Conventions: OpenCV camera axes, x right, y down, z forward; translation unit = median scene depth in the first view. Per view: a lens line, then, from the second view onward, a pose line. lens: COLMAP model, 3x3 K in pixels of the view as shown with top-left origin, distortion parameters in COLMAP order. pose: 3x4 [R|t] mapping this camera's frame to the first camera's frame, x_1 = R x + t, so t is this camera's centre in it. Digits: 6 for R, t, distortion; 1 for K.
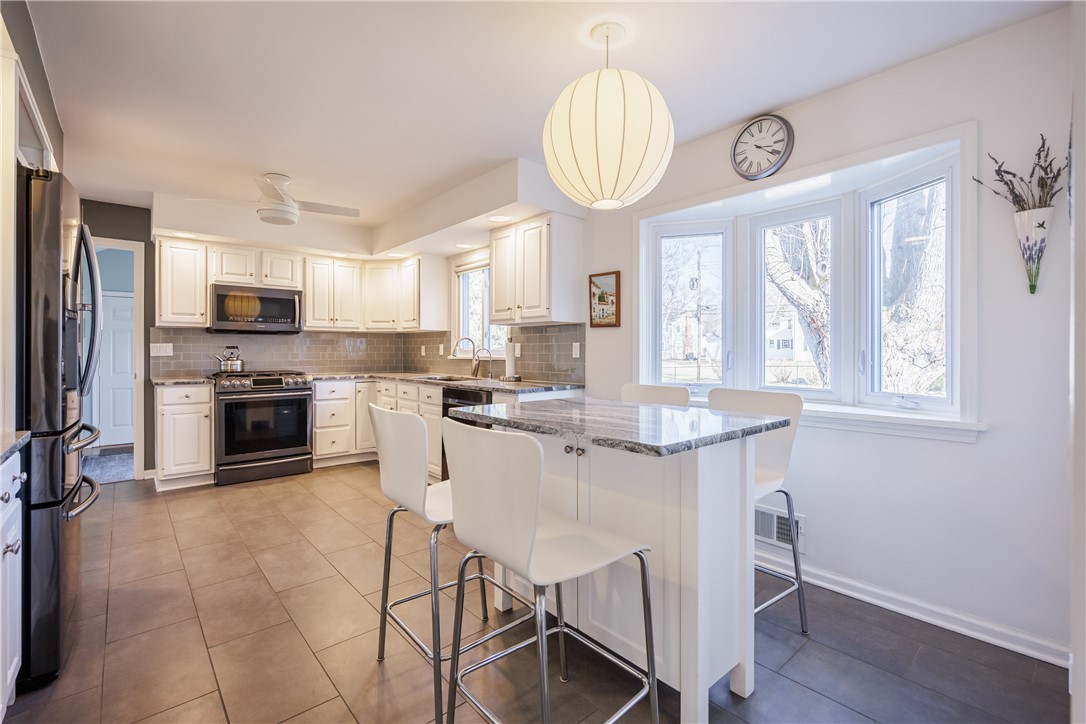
lens RADIAL K [[484.1, 0, 545.7], [0, 484.1, 349.1], [0, 0, 1]] dist [-0.000475, -0.000083]
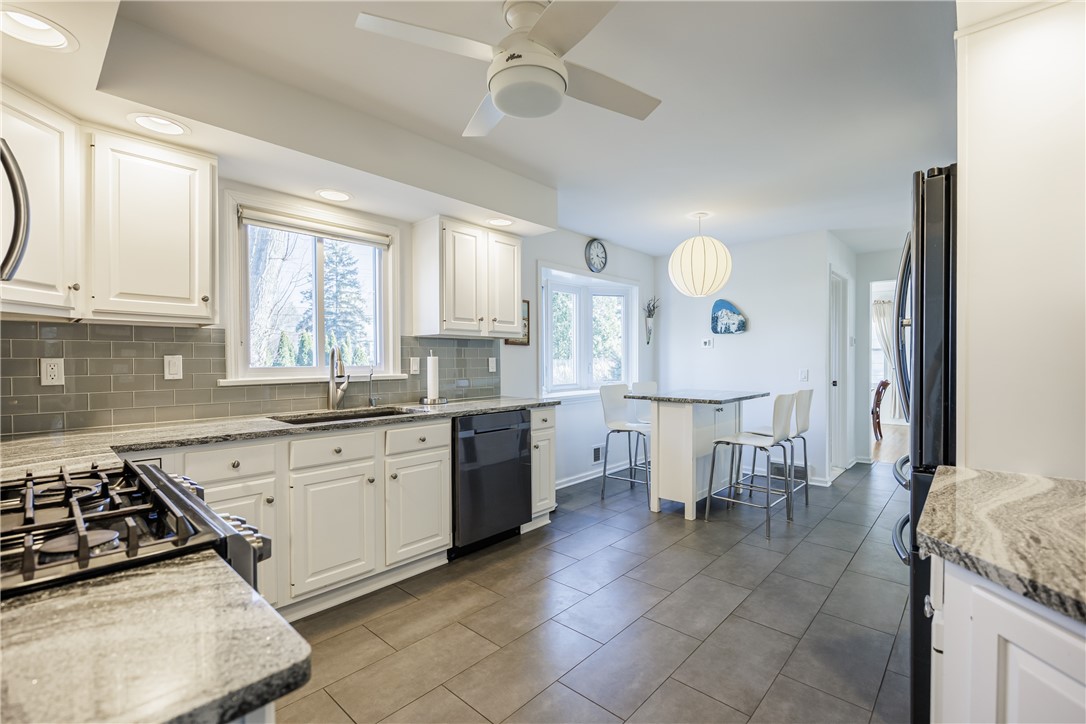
lens RADIAL K [[476.9, 0, 543.0], [0, 476.9, 362.0], [0, 0, 1]] dist [-0.012382, 0.000403]
pose [[-0.102661, -0.003351, 0.994711, -1.016780], [0.002663, 0.999990, 0.003644, -0.007569], [-0.994713, 0.003023, -0.102651, 1.026901]]
